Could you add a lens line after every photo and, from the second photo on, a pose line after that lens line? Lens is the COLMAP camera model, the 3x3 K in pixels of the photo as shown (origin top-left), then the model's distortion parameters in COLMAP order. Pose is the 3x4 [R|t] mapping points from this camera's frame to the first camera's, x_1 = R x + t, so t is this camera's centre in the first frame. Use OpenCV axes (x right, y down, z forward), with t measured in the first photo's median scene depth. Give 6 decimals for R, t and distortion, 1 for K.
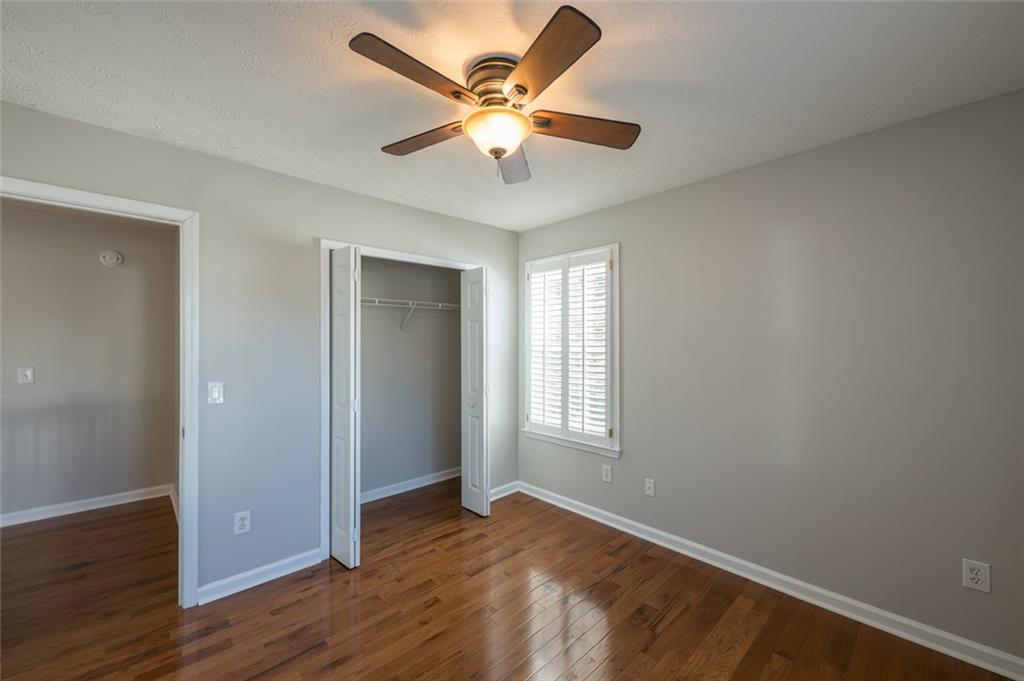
lens RADIAL K [[407.1, 0, 510.6], [0, 407.1, 340.9], [0, 0, 1]] dist [-0.000791, -0.000910]
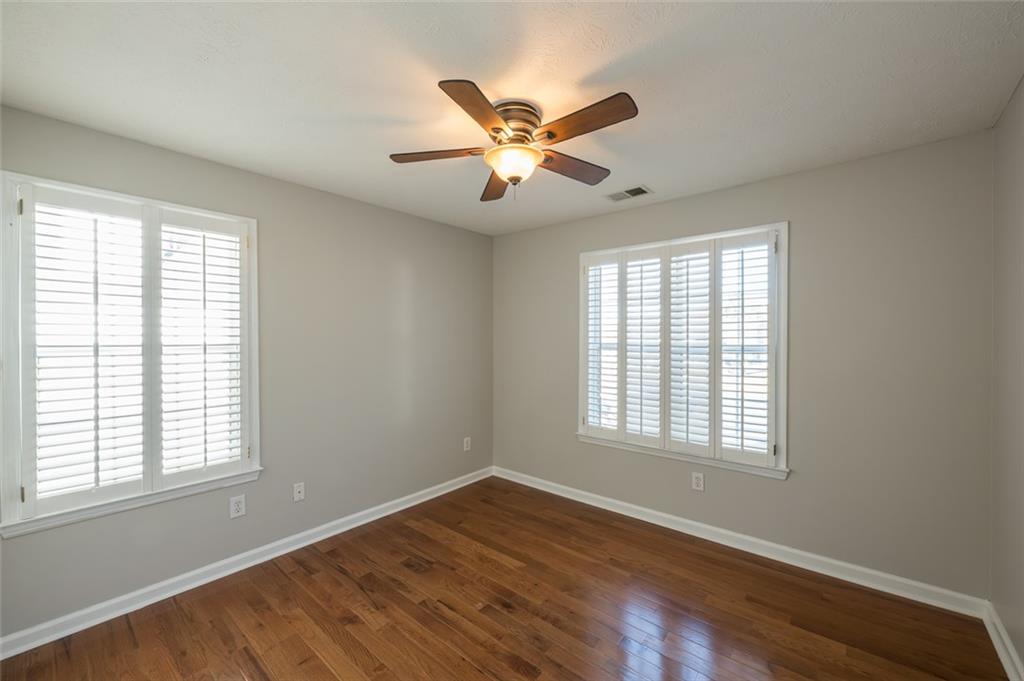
lens RADIAL K [[407.1, 0, 510.6], [0, 407.1, 339.3], [0, 0, 1]] dist [-0.000791, -0.000910]
pose [[-0.102049, -0.004041, 0.994771, -0.692906], [0.000522, 0.999991, 0.004116, 0.001709], [-0.994779, 0.000939, -0.102046, 0.648952]]
